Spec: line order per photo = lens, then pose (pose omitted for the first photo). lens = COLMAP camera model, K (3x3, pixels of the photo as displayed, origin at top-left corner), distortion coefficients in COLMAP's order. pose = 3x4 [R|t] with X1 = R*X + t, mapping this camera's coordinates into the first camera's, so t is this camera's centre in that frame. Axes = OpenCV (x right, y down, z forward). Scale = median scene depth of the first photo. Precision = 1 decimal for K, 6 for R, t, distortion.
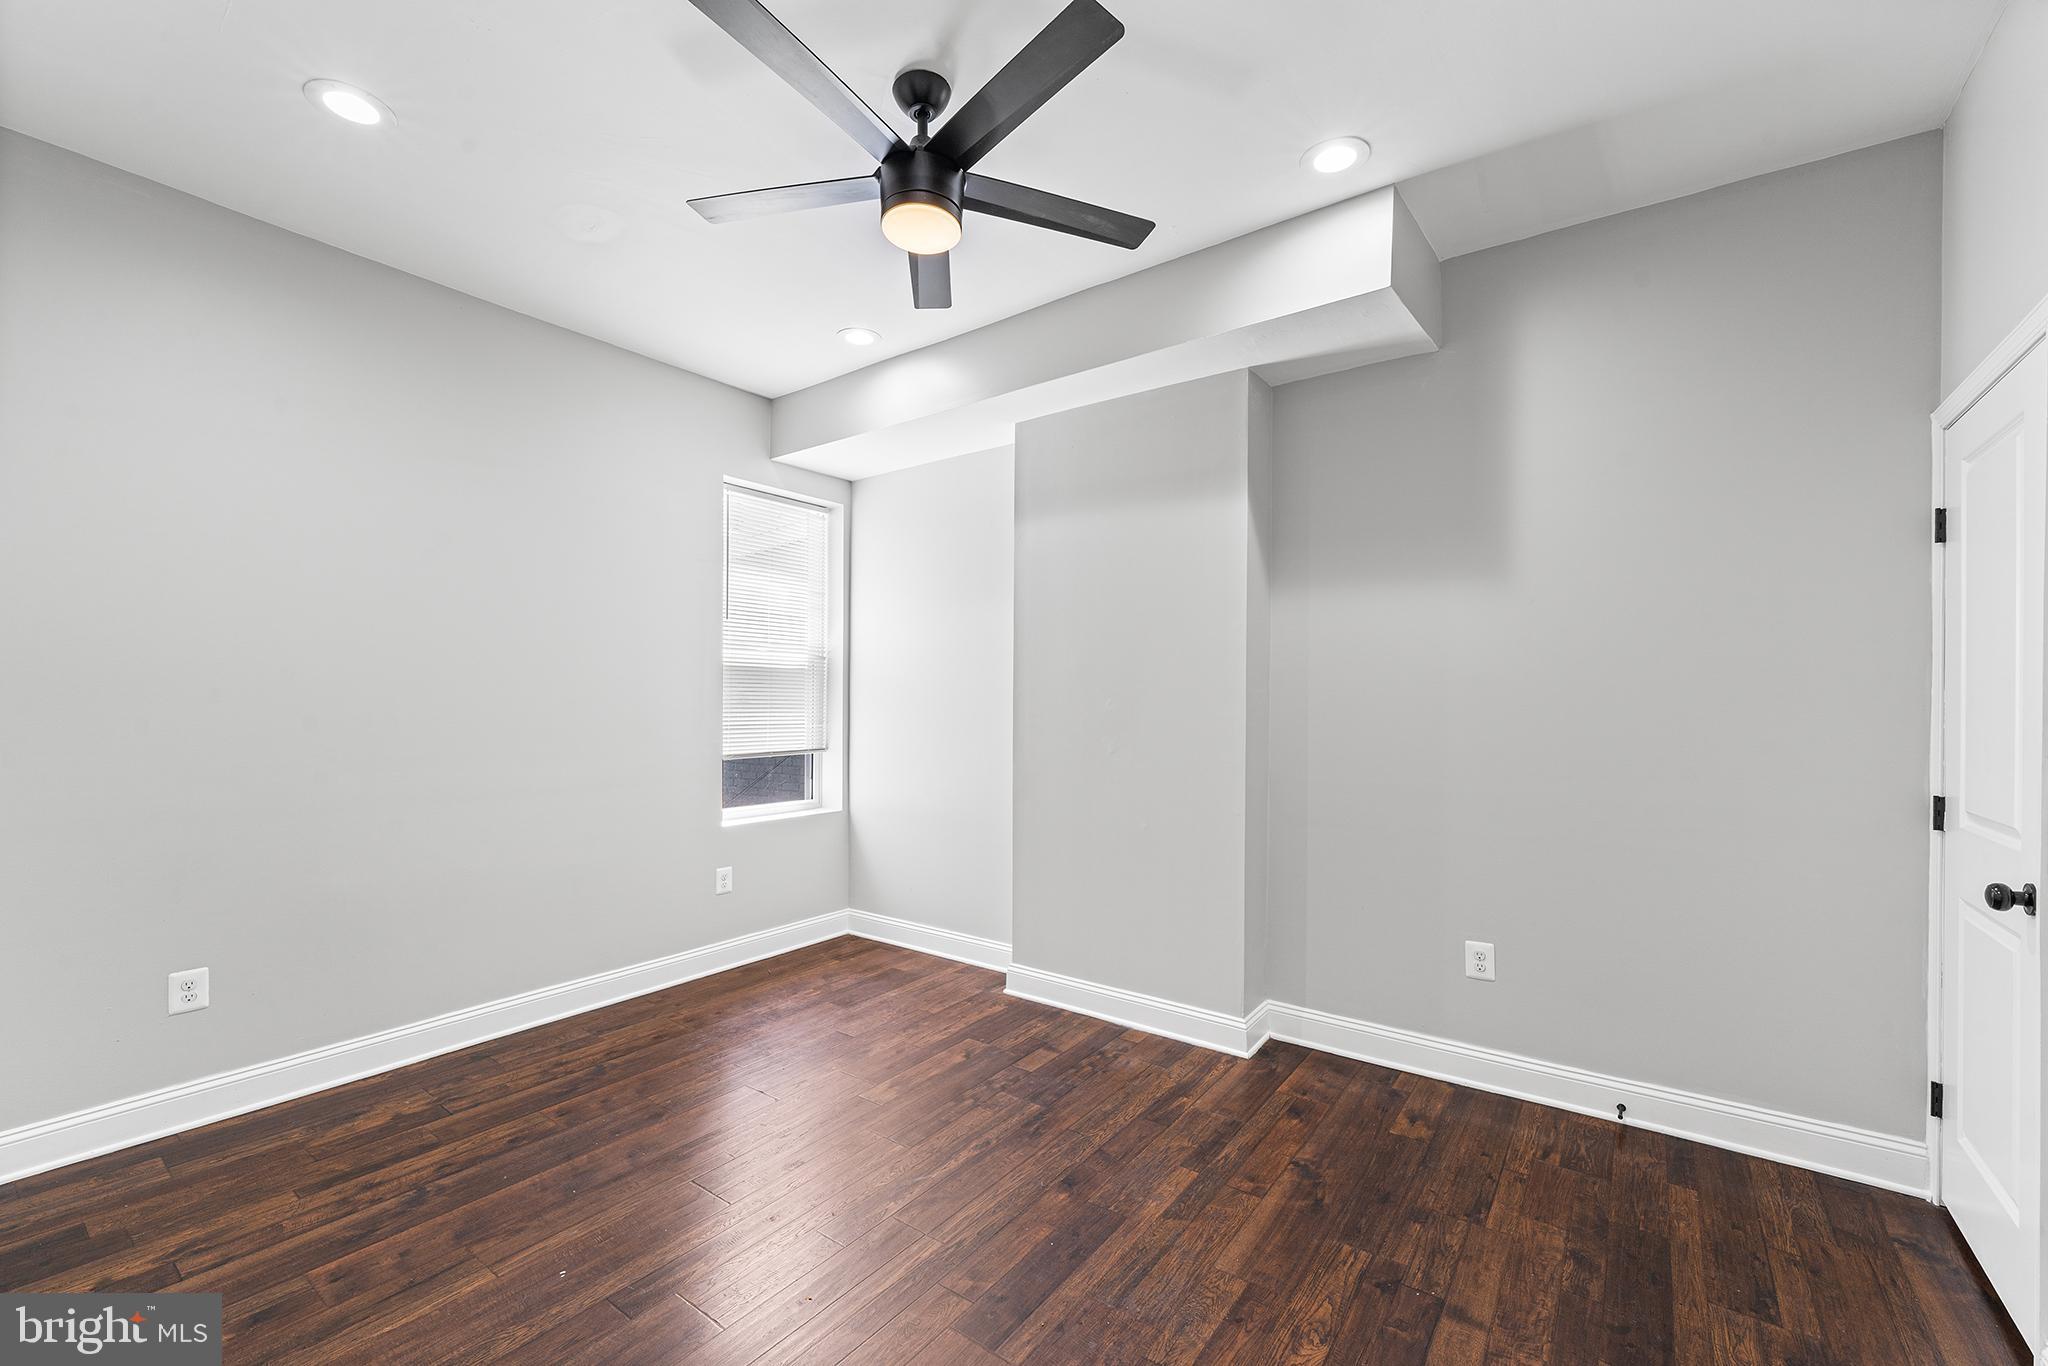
lens RADIAL K [[851.2, 0, 1020.7], [0, 851.2, 704.5], [0, 0, 1]] dist [0.000105, -0.000081]
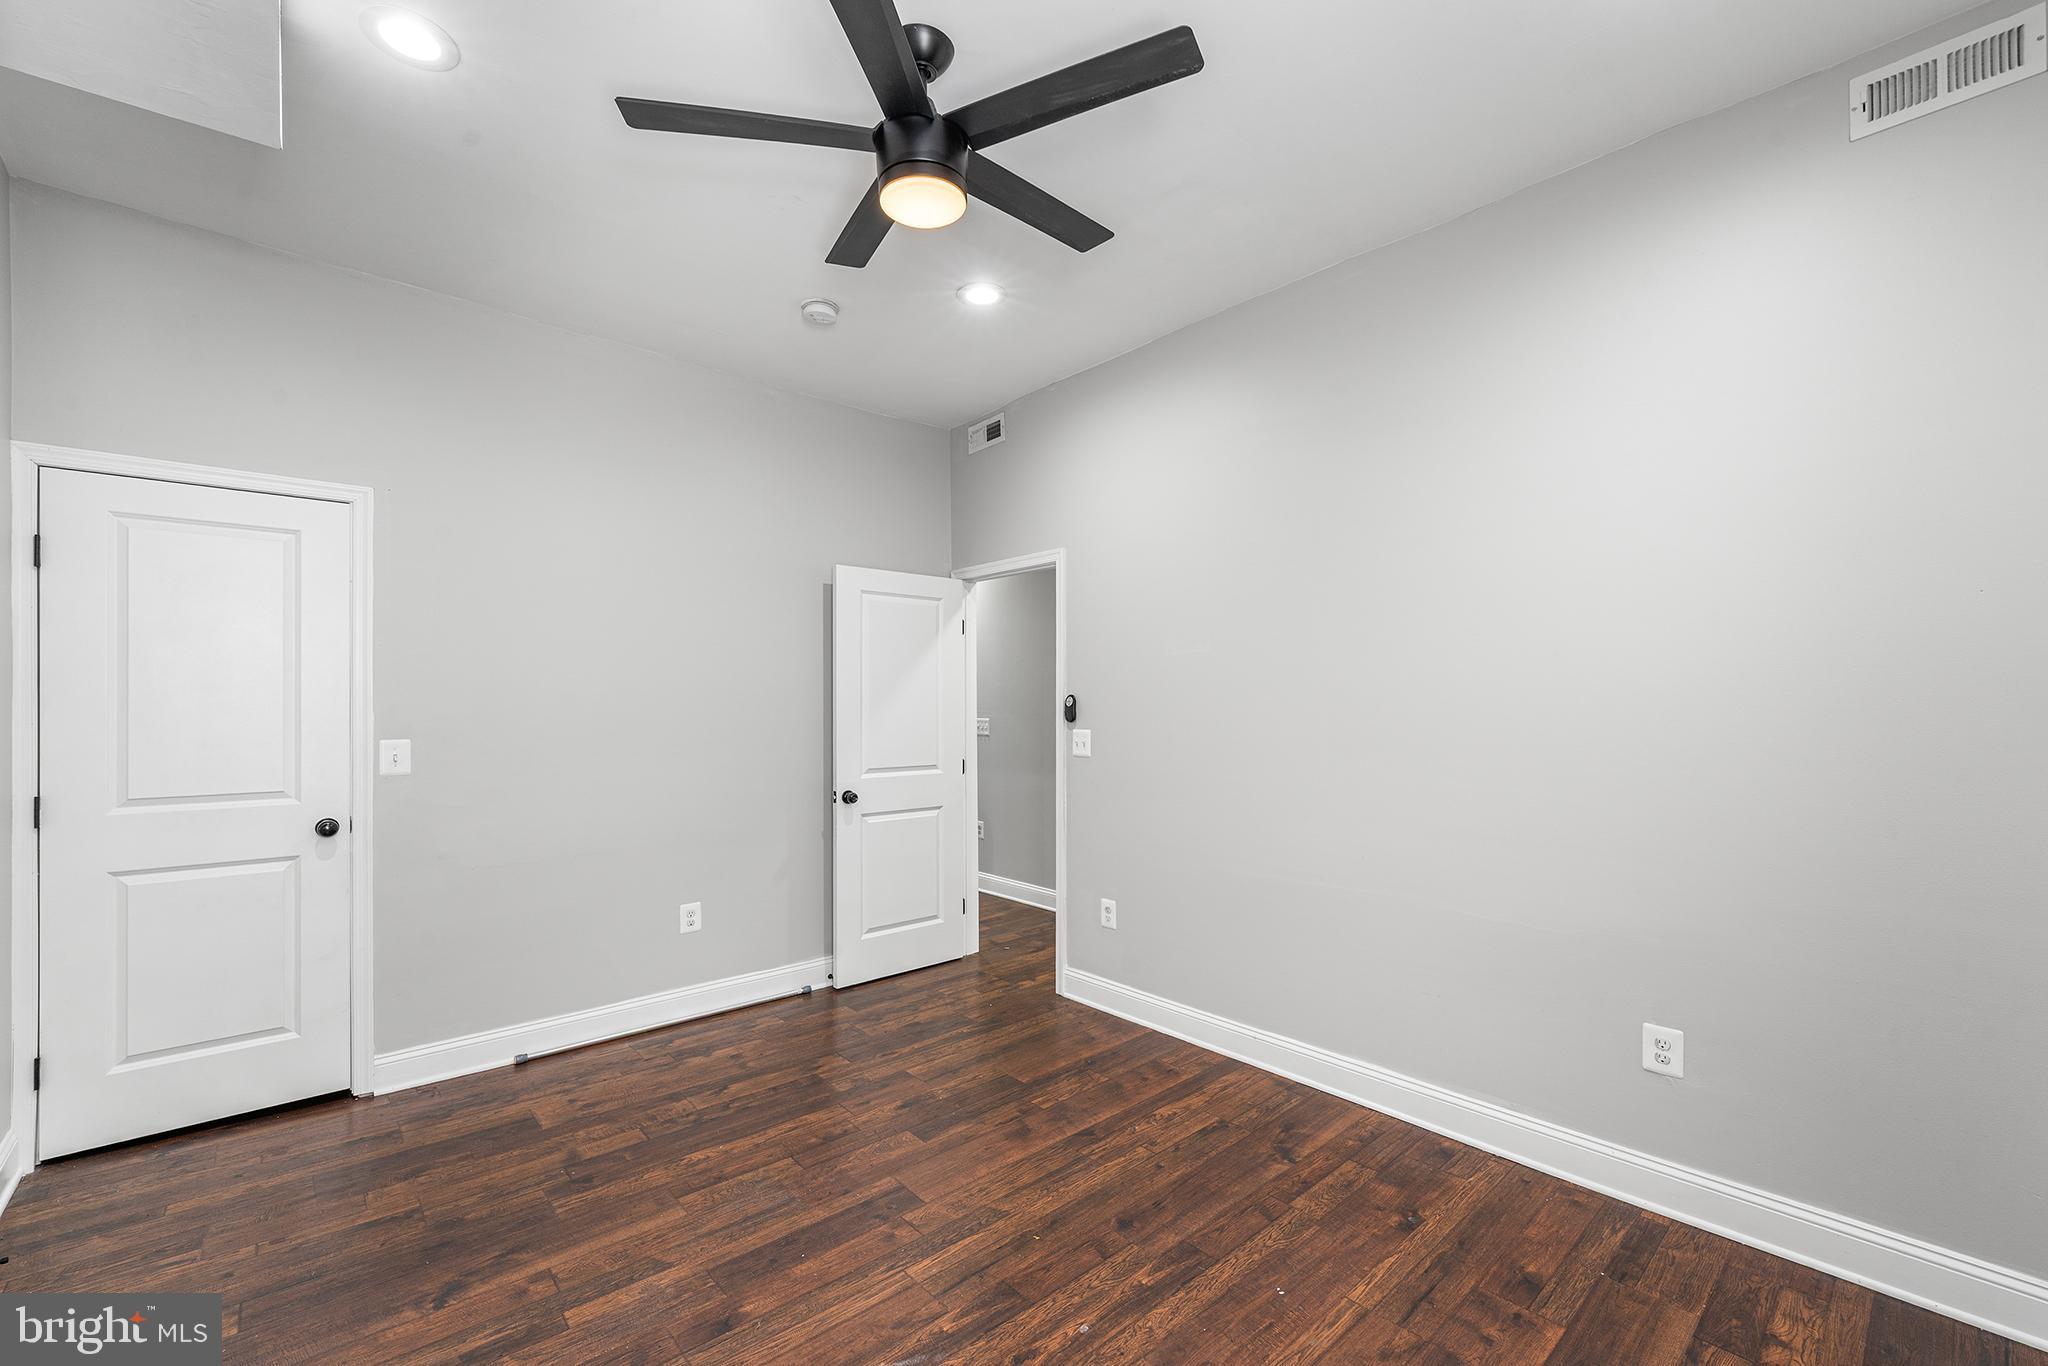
lens RADIAL K [[851.2, 0, 1020.7], [0, 851.2, 704.5], [0, 0, 1]] dist [0.000105, -0.000081]
pose [[-0.978288, -0.001788, 0.207241, -0.428394], [-0.001674, 0.999998, 0.000725, -0.018510], [-0.207241, 0.000363, -0.978290, 1.958944]]
